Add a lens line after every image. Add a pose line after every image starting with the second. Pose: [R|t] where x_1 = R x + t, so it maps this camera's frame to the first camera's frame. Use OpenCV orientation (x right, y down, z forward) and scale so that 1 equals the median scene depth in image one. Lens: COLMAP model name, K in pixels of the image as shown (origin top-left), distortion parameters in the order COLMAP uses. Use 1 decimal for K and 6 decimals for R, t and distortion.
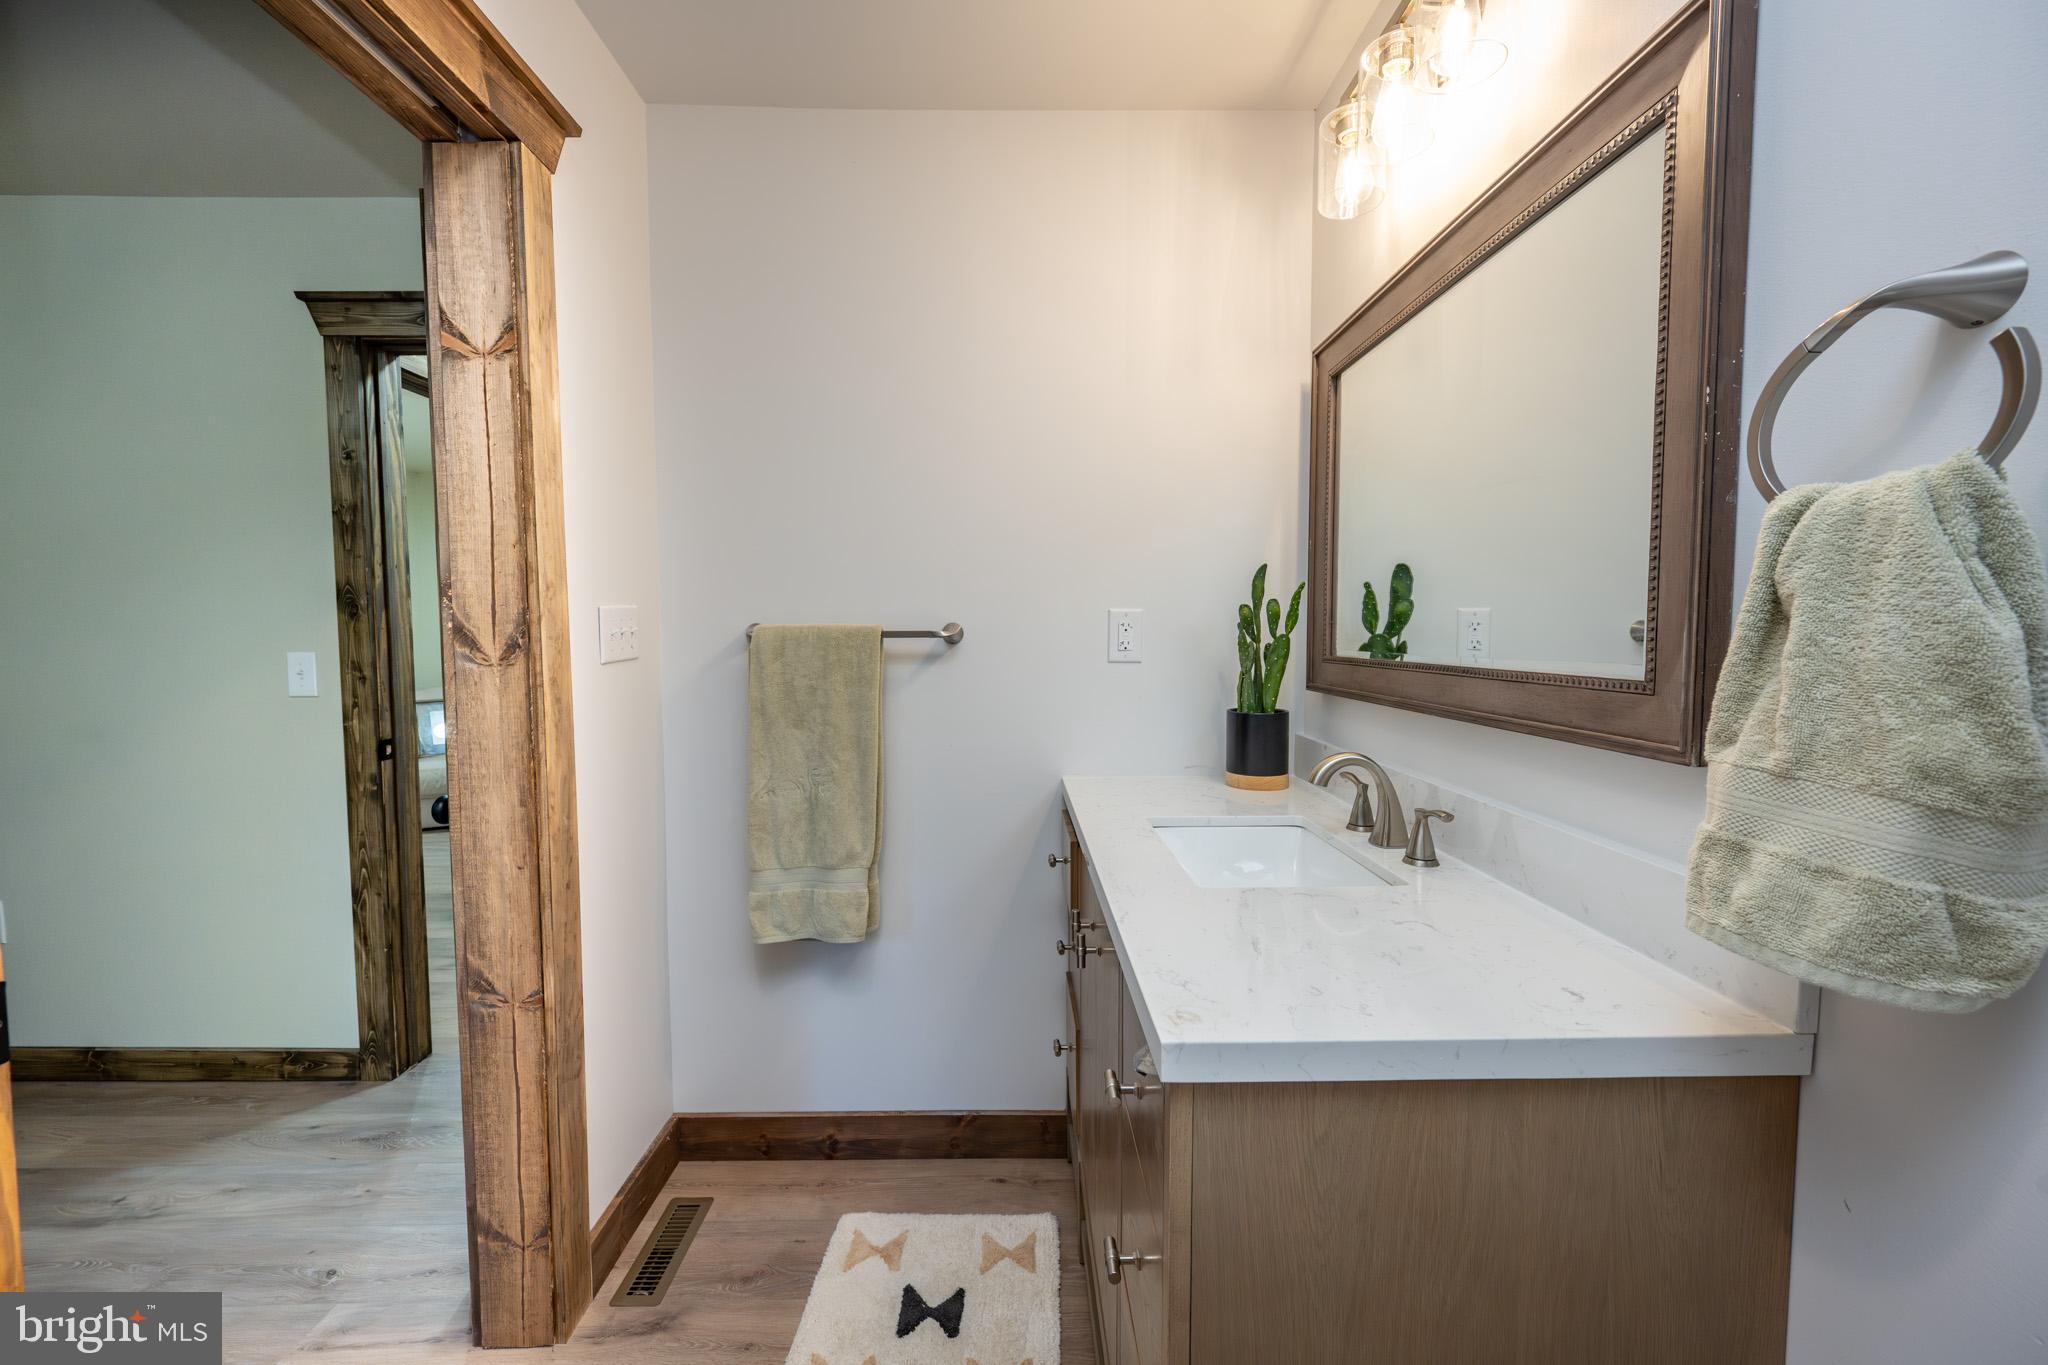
lens RADIAL K [[806.1, 0, 975.1], [0, 806.1, 680.9], [0, 0, 1]] dist [-0.003723, -0.000373]
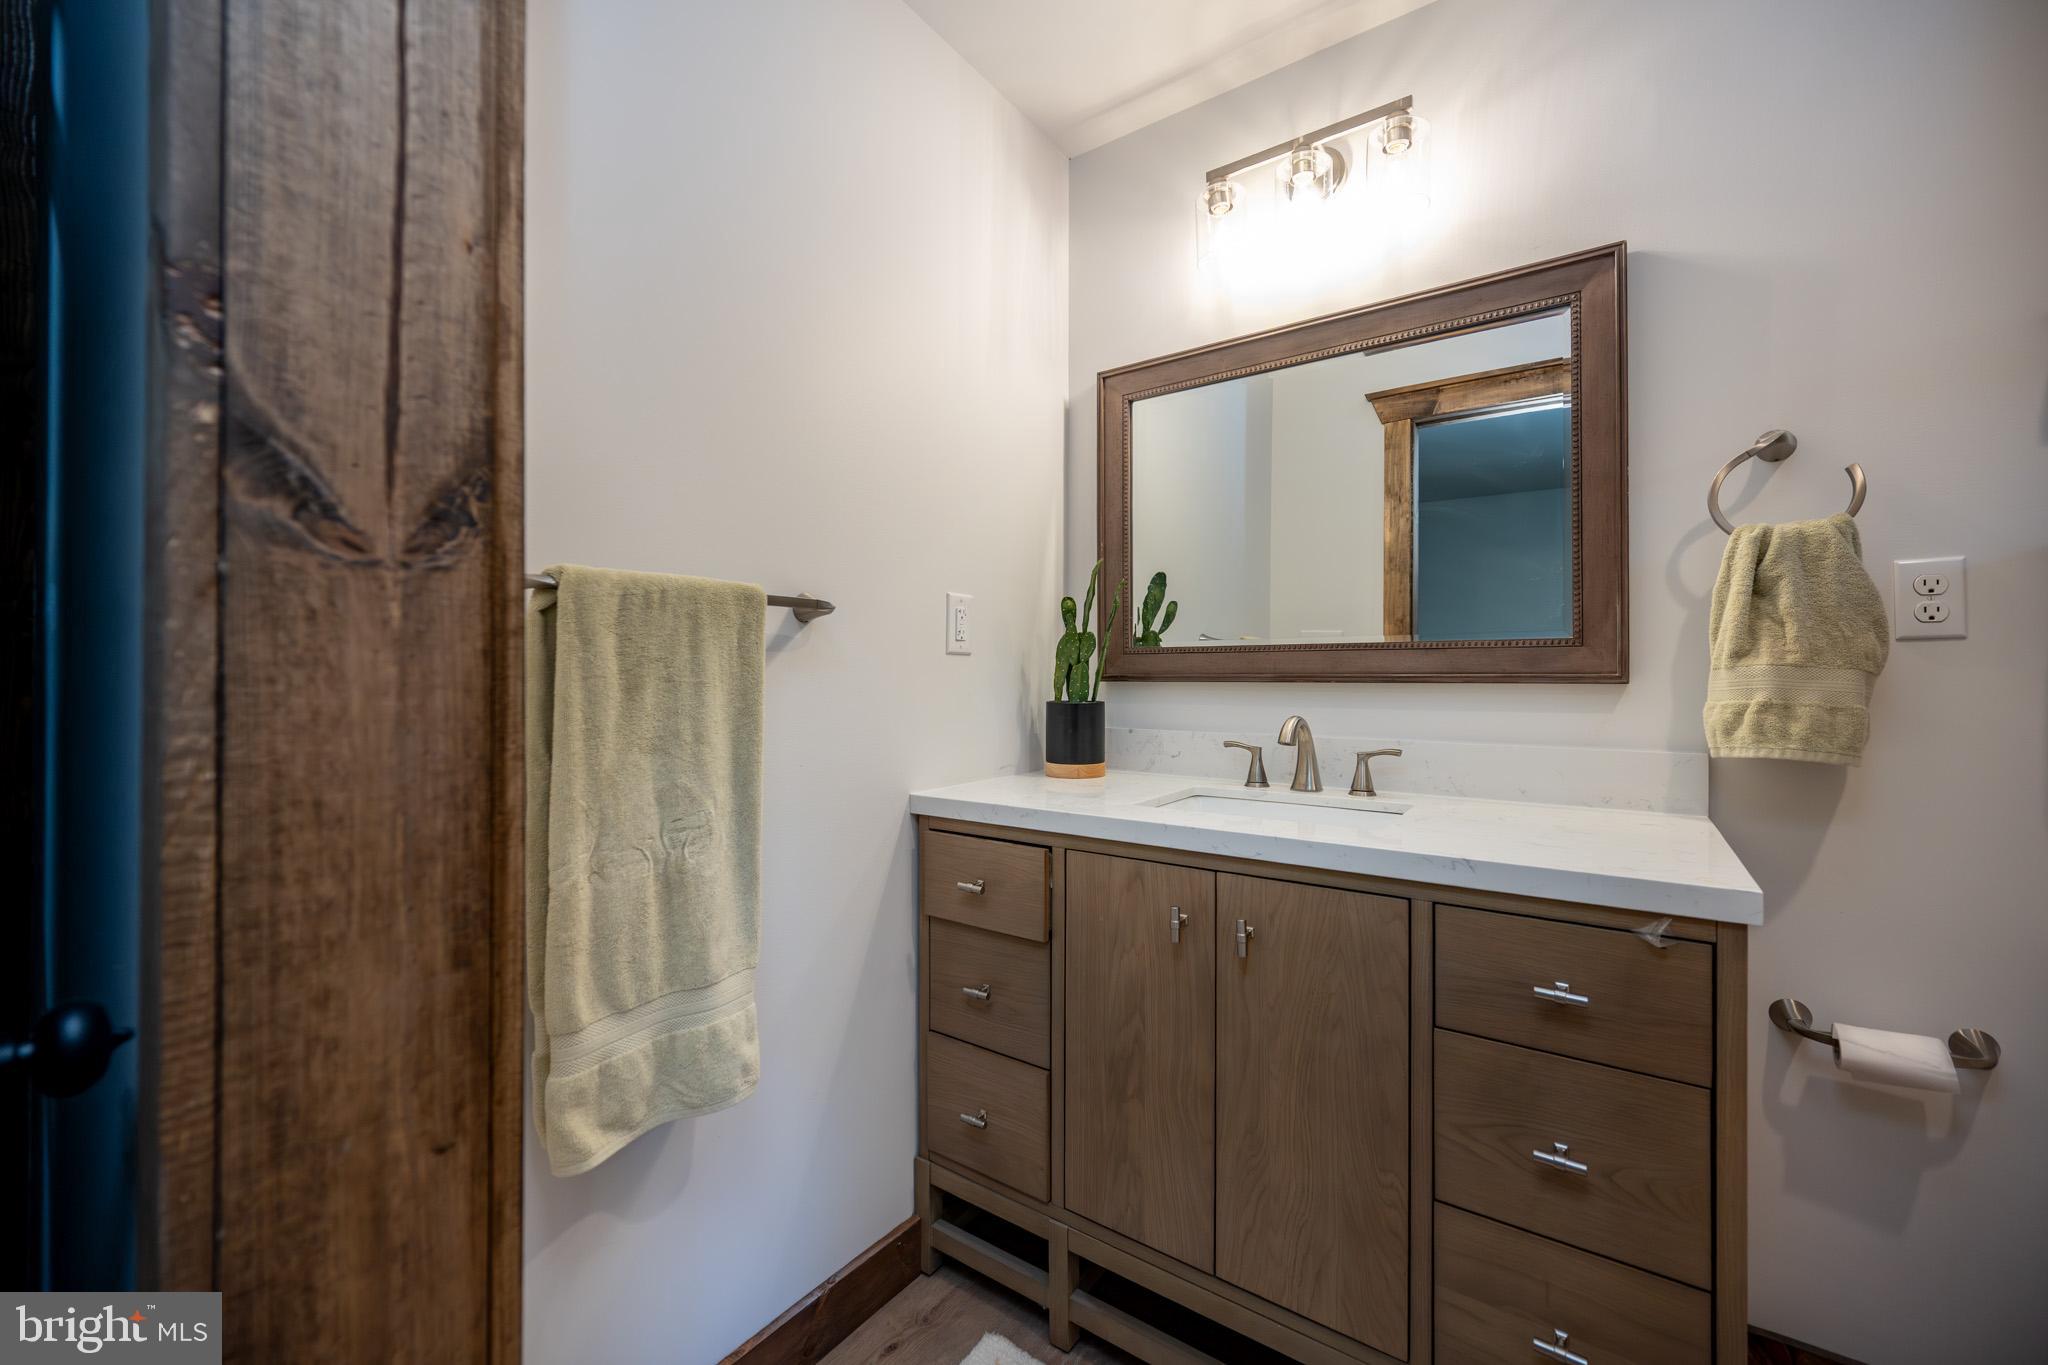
lens RADIAL K [[830.8, 0, 1051.5], [0, 830.8, 671.9], [0, 0, 1]] dist [0.000138, 0.000093]
pose [[0.568627, 0.004995, 0.822581, -0.708663], [0.047519, 0.998112, -0.038909, 0.051366], [-0.821222, 0.061213, 0.567316, 0.560331]]
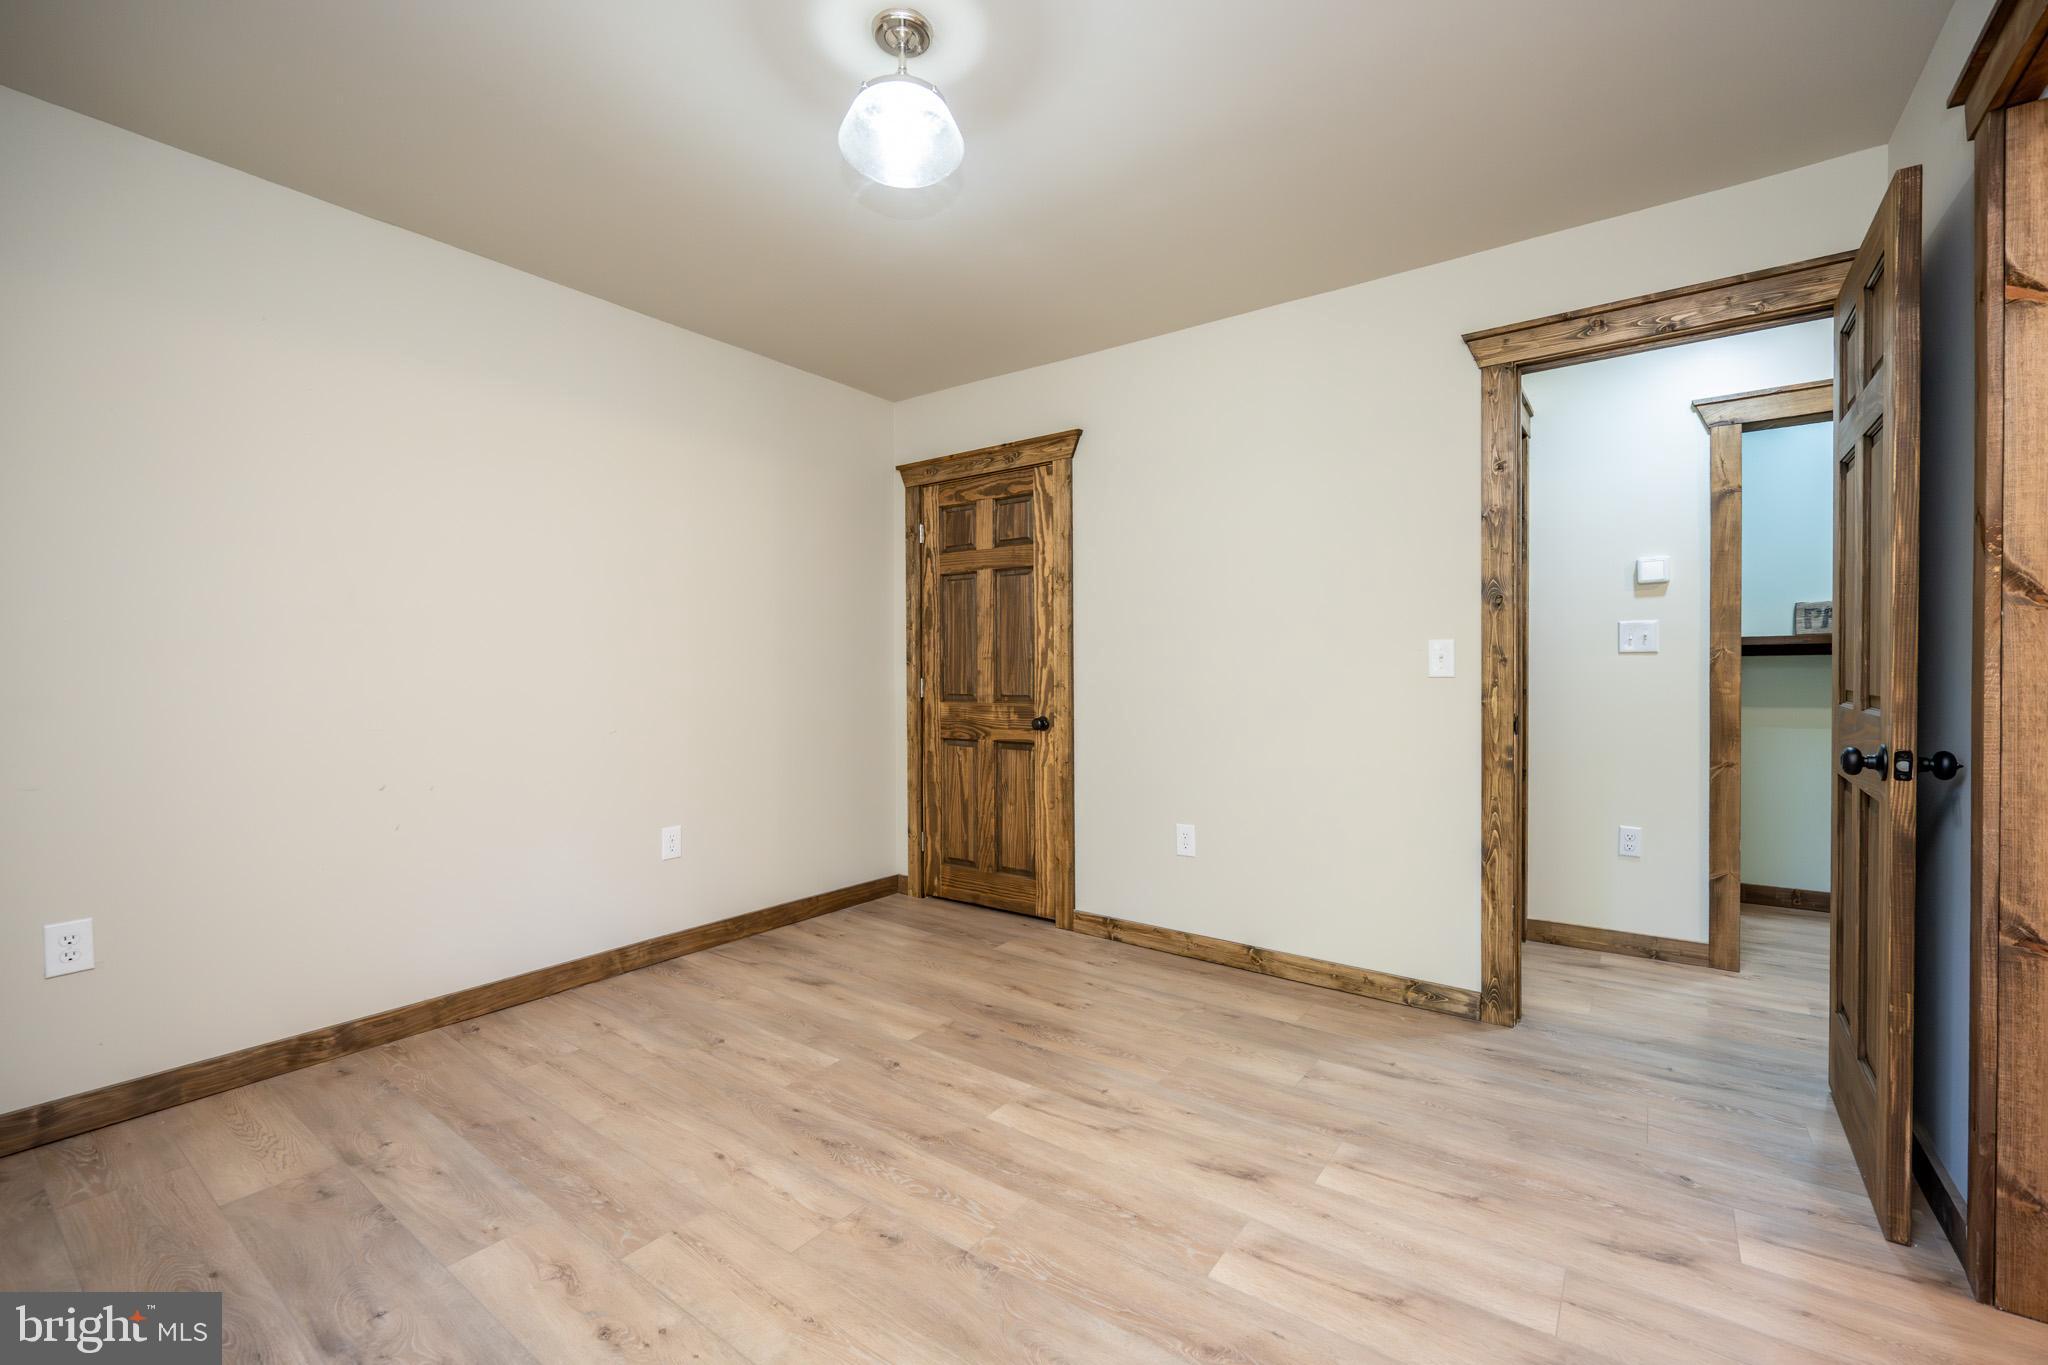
lens RADIAL K [[840.6, 0, 1010.2], [0, 840.6, 682.8], [0, 0, 1]] dist [-0.001403, -0.000336]
pose [[0.790546, 0.001680, -0.612401, -0.966434], [-0.026747, 0.999137, -0.031788, 0.138665], [0.611819, 0.041510, 0.789908, -0.588924]]
